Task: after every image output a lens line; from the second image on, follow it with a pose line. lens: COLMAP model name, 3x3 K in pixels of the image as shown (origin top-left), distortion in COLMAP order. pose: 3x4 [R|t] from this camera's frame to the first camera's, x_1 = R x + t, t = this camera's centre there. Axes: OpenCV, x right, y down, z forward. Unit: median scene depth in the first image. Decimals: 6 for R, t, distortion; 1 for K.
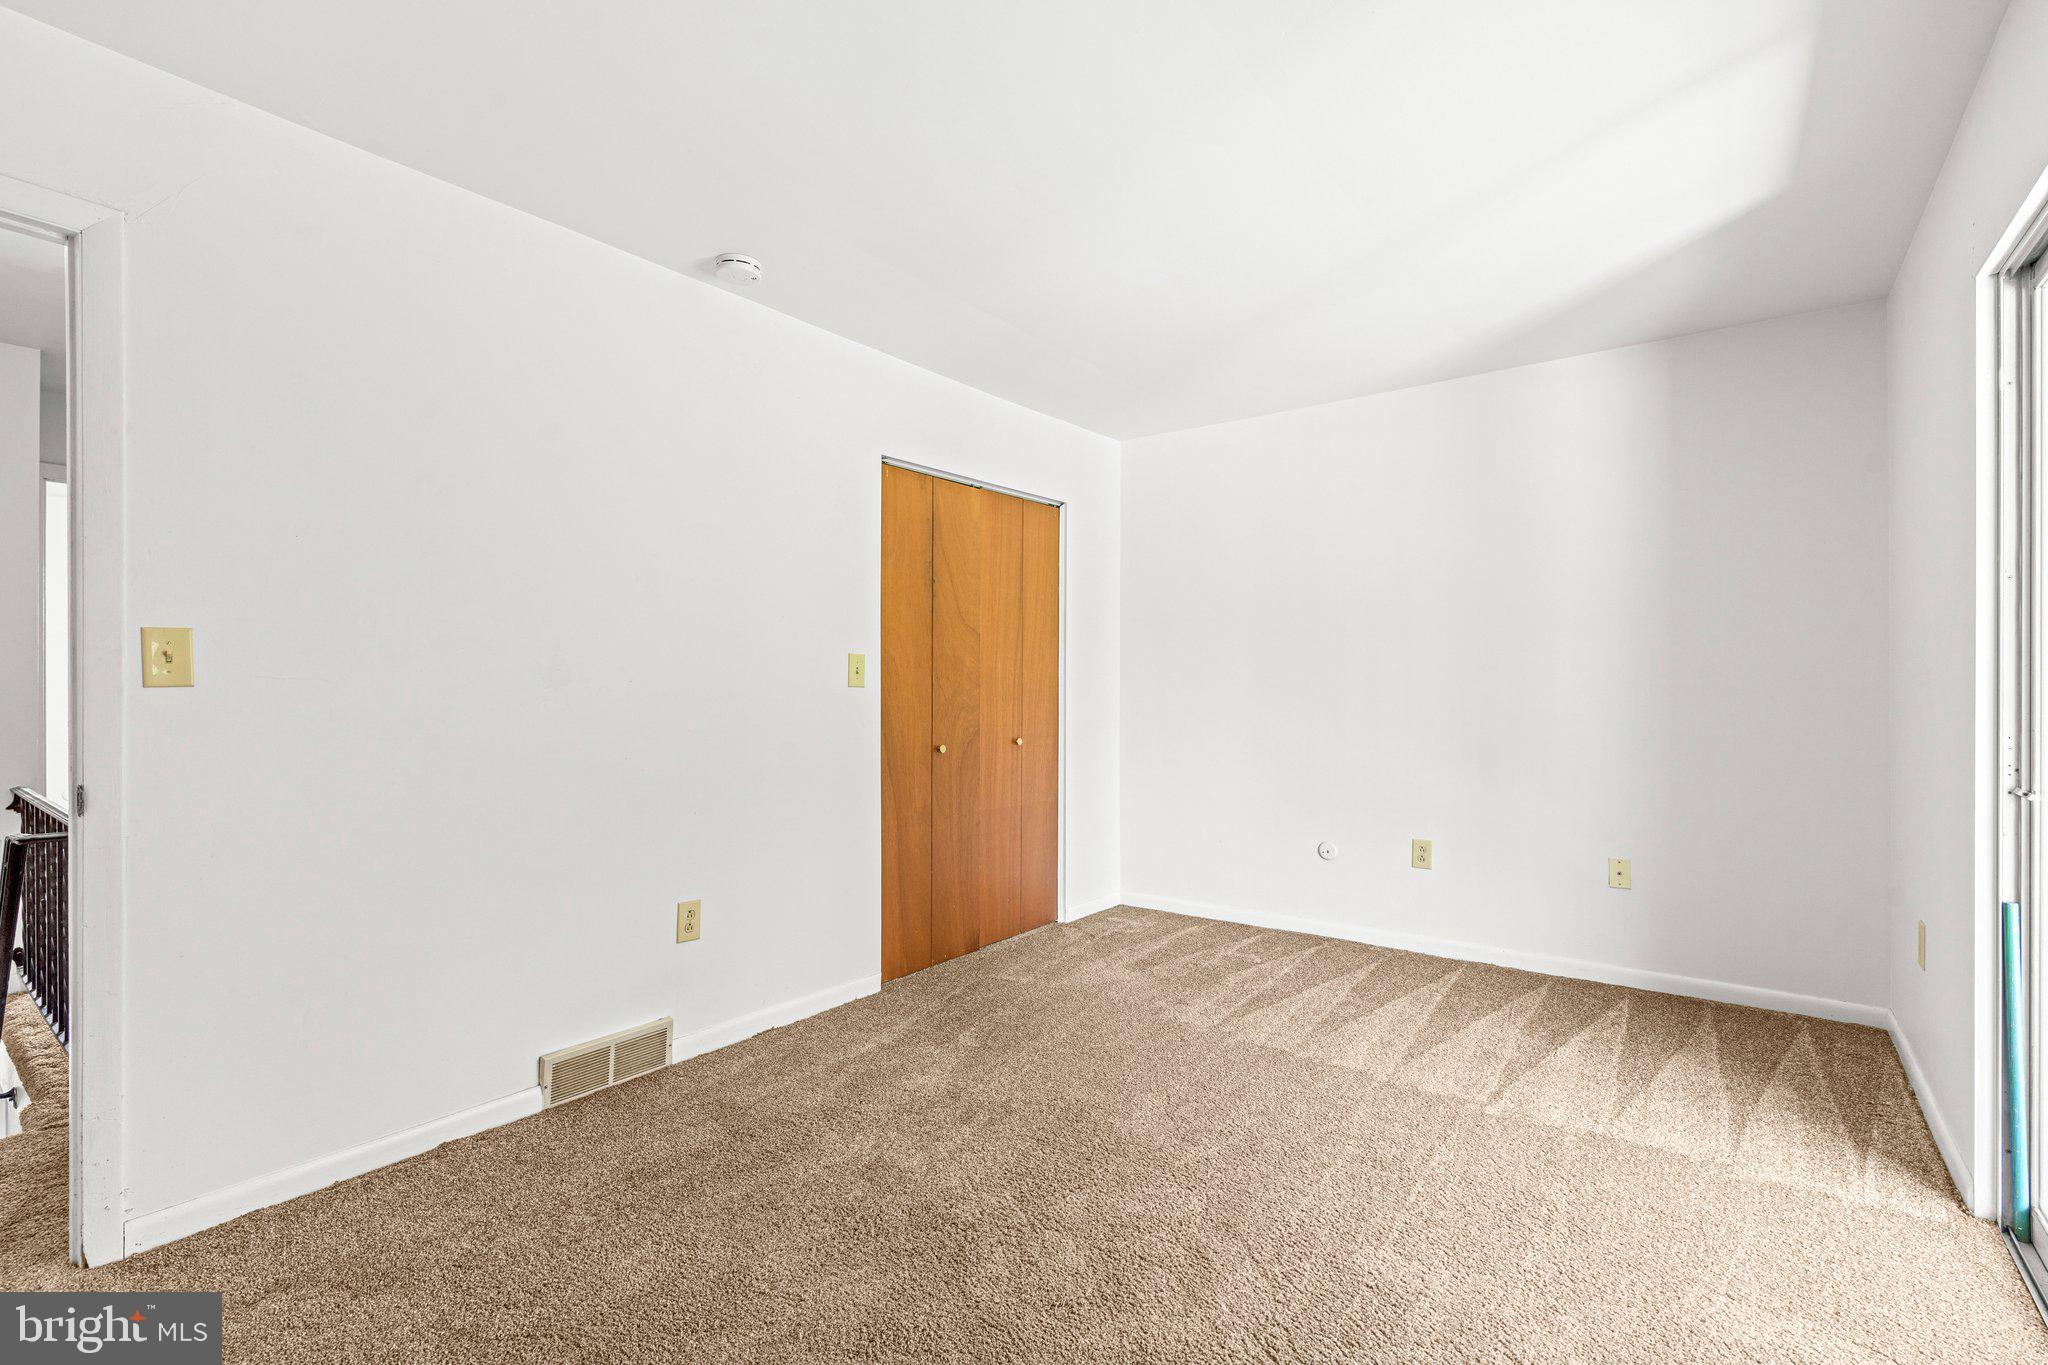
lens RADIAL K [[927.3, 0, 1008.5], [0, 927.3, 682.1], [0, 0, 1]] dist [-0.014738, 0.004071]
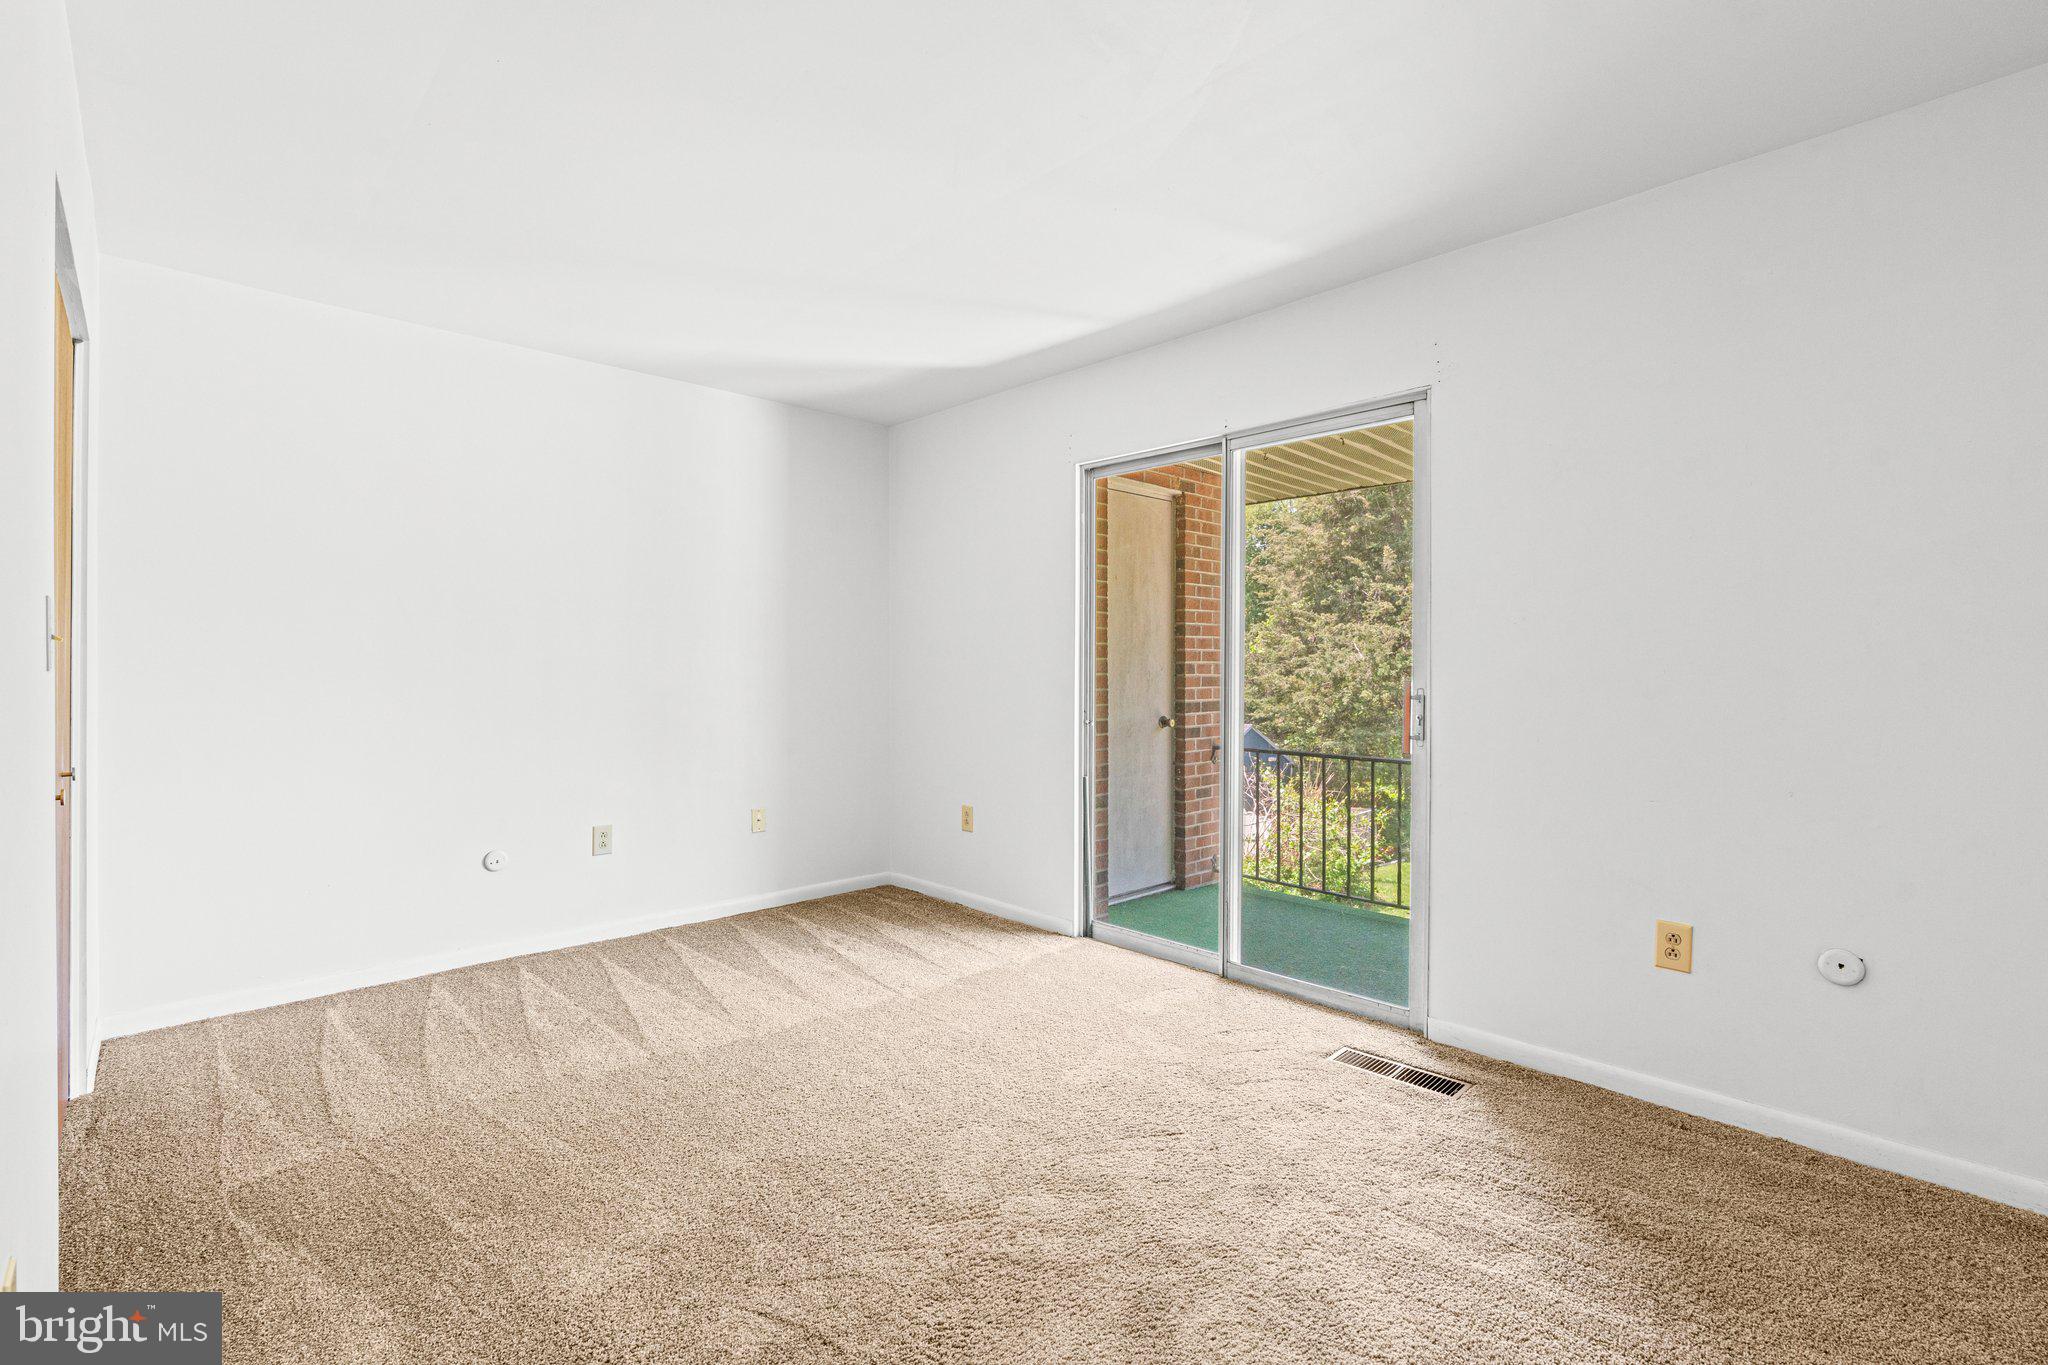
lens RADIAL K [[927.3, 0, 1053.3], [0, 927.3, 669.0], [0, 0, 1]] dist [-0.014738, 0.004071]
pose [[0.119310, 0.002567, 0.992854, -0.562686], [-0.006670, 0.999976, -0.001784, 0.003225], [-0.992835, -0.006409, 0.119325, 0.485994]]
